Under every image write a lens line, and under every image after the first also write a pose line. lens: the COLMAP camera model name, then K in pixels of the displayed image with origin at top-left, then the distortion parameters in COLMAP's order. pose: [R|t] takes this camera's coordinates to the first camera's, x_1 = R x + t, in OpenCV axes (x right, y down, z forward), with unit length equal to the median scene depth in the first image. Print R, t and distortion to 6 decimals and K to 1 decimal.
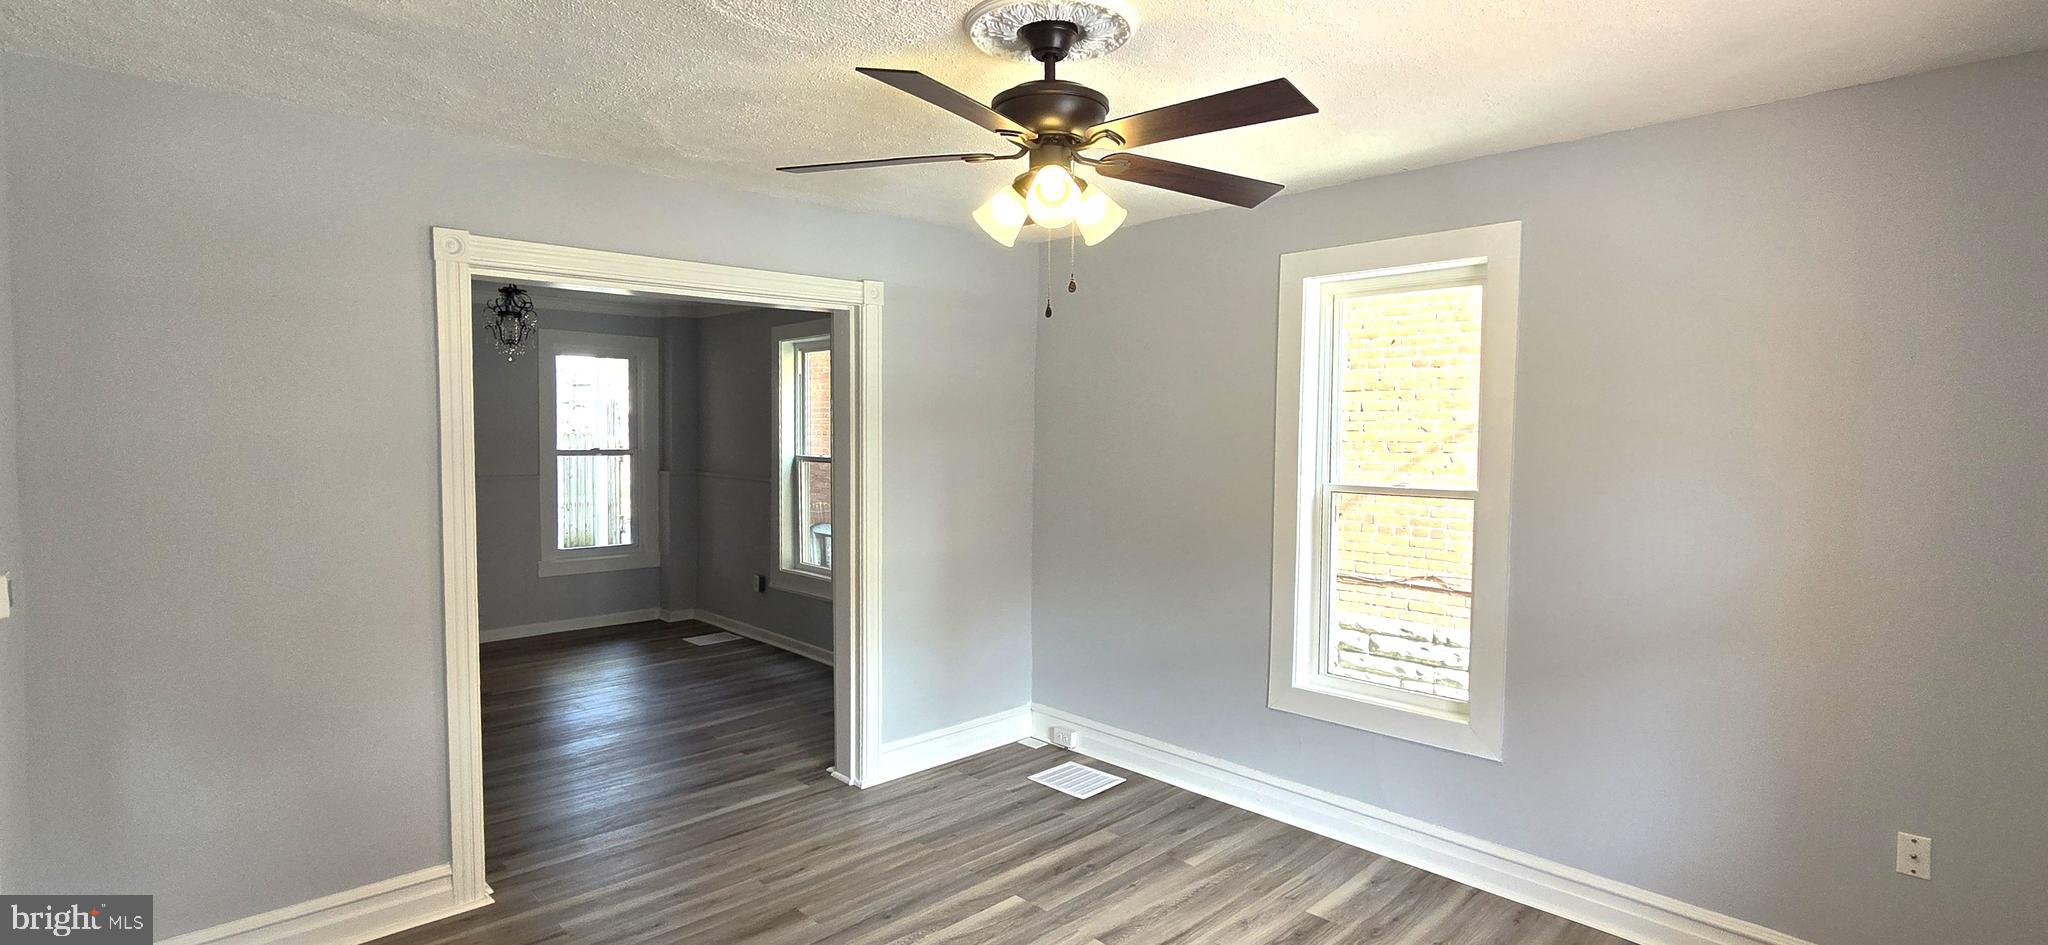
lens RADIAL K [[947.5, 0, 1029.0], [0, 947.5, 478.4], [0, 0, 1]] dist [-0.000117, -0.000273]
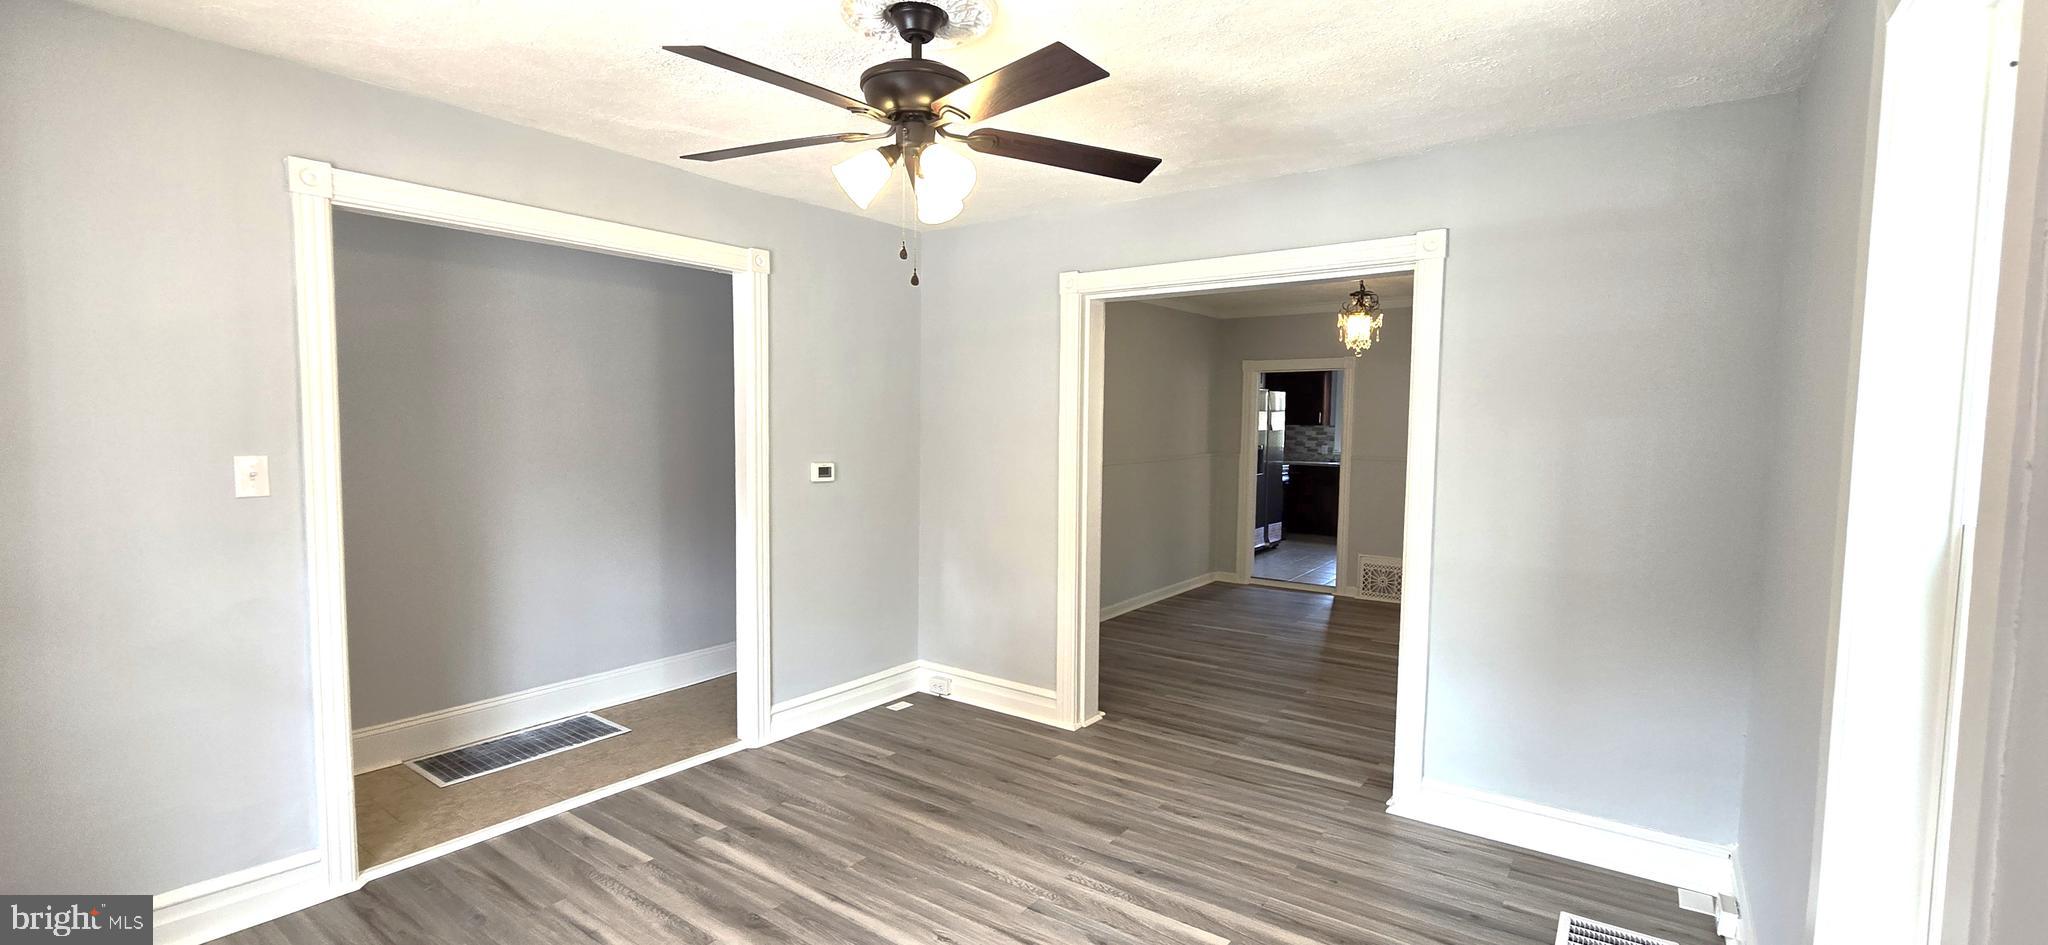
lens RADIAL K [[873.2, 0, 1033.1], [0, 873.2, 474.4], [0, 0, 1]] dist [-0.000803, -0.000384]
pose [[0.178104, 0.060983, -0.982120, 0.541759], [-0.058973, 0.996945, 0.051209, -0.009178], [0.982243, 0.048798, 0.181157, 0.506229]]
